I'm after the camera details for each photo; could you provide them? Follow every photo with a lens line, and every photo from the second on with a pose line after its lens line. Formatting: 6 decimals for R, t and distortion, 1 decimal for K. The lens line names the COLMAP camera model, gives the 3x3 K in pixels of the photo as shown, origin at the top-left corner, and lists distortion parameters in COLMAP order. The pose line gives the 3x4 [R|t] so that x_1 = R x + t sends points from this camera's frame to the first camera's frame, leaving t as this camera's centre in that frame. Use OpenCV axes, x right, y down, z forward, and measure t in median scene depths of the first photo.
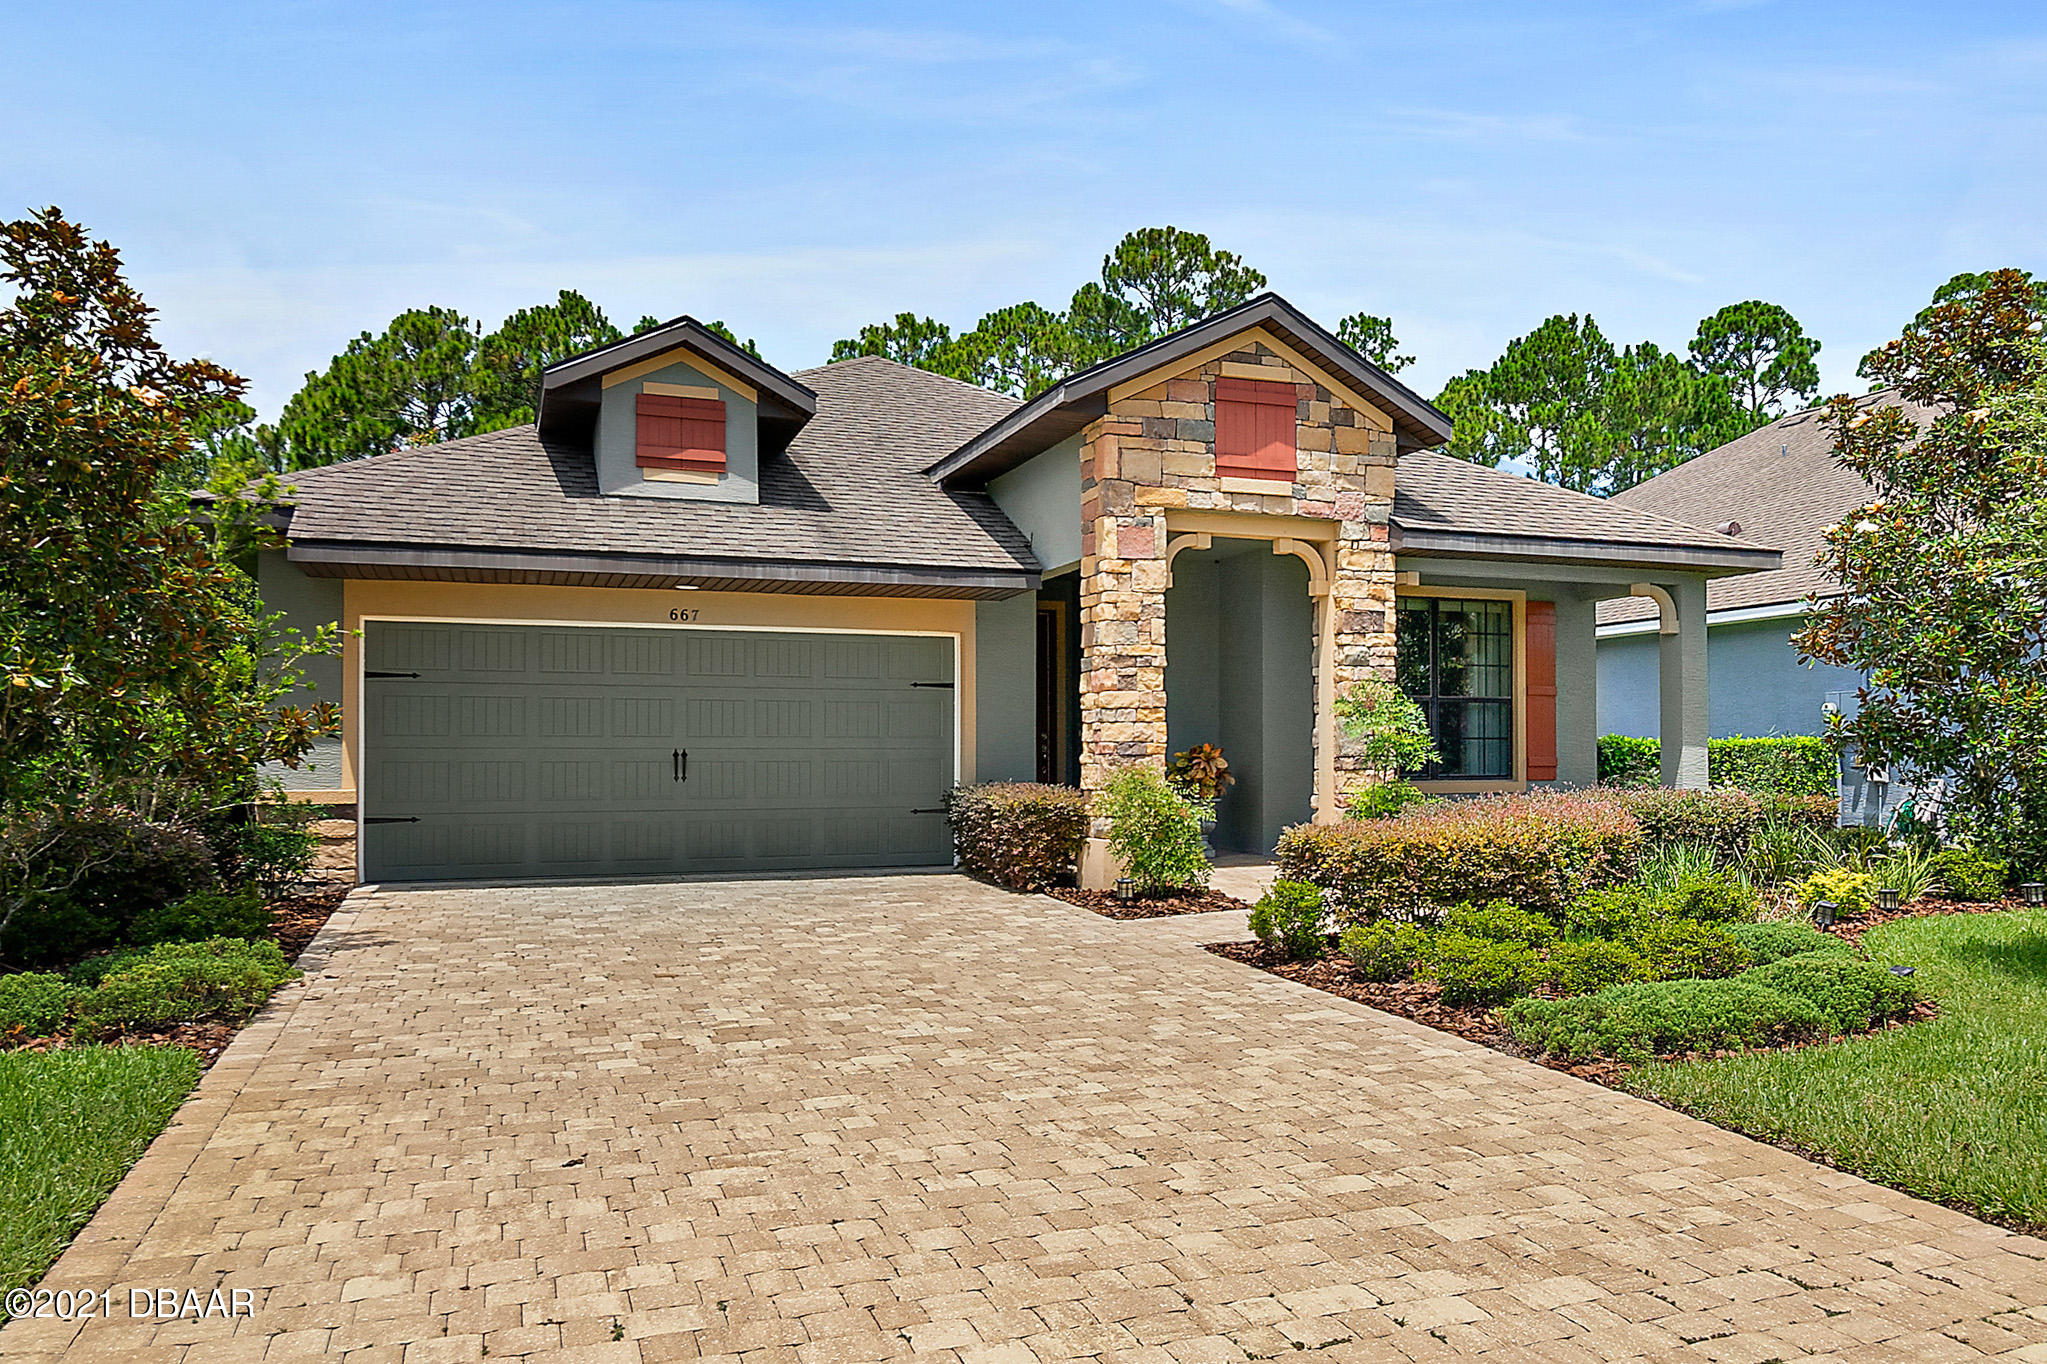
lens RADIAL K [[1072.6, 0, 1021.8], [0, 1072.6, 700.4], [0, 0, 1]] dist [-0.003128, 0.003811]
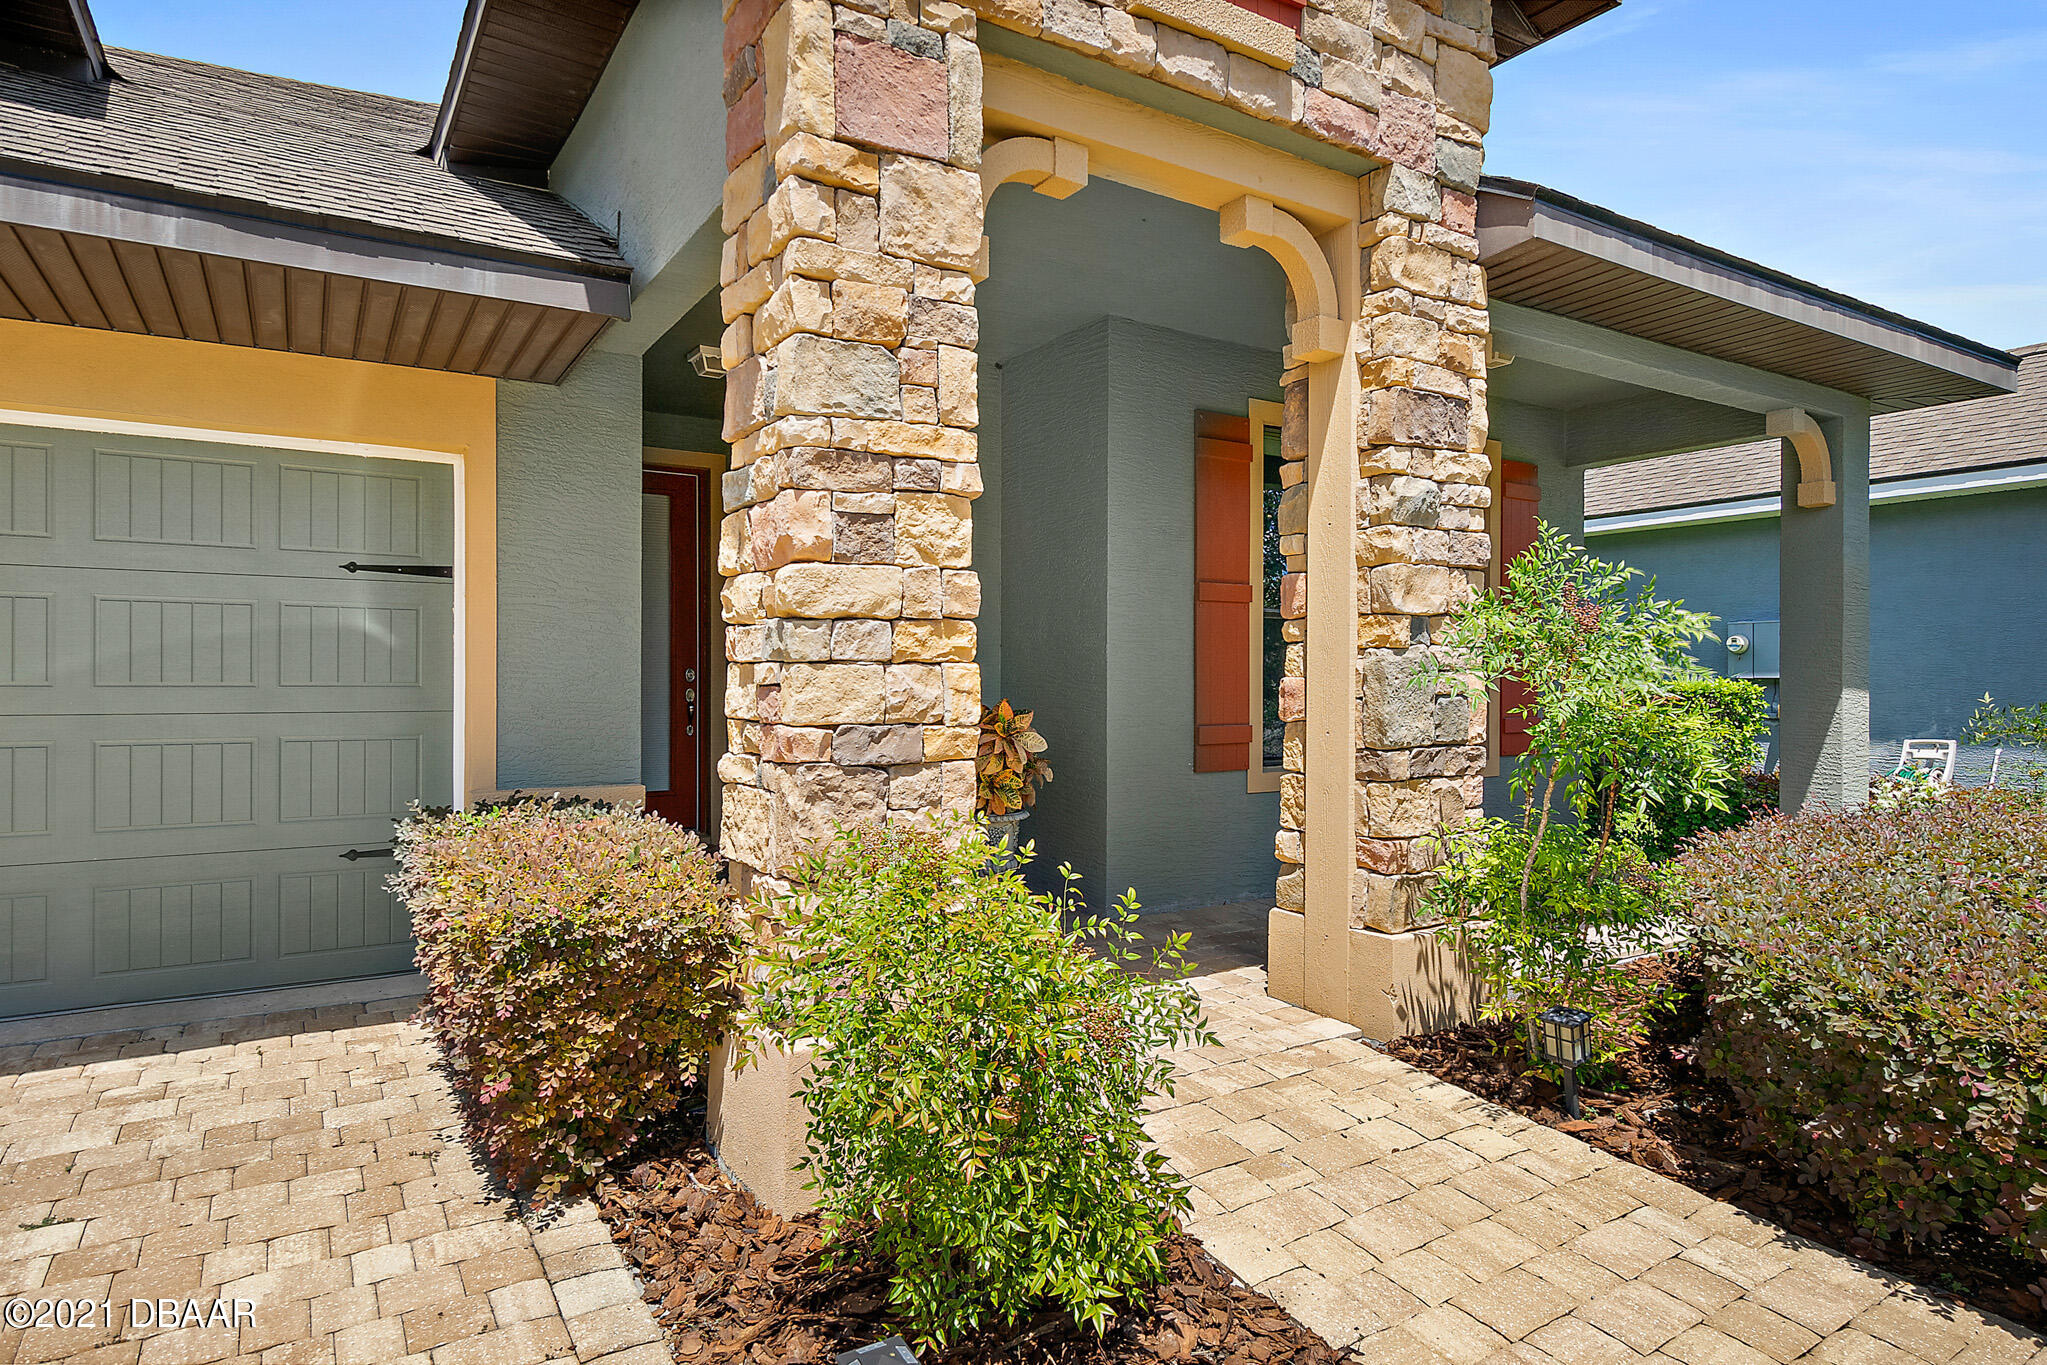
lens RADIAL K [[1148.7, 0, 1016.2], [0, 1148.7, 672.6], [0, 0, 1]] dist [0.043347, 0.000080]
pose [[0.965661, 0.001588, 0.259799, 0.049980], [-0.010680, 0.999379, 0.033587, 0.010781], [-0.259585, -0.035209, 0.965078, 0.620175]]
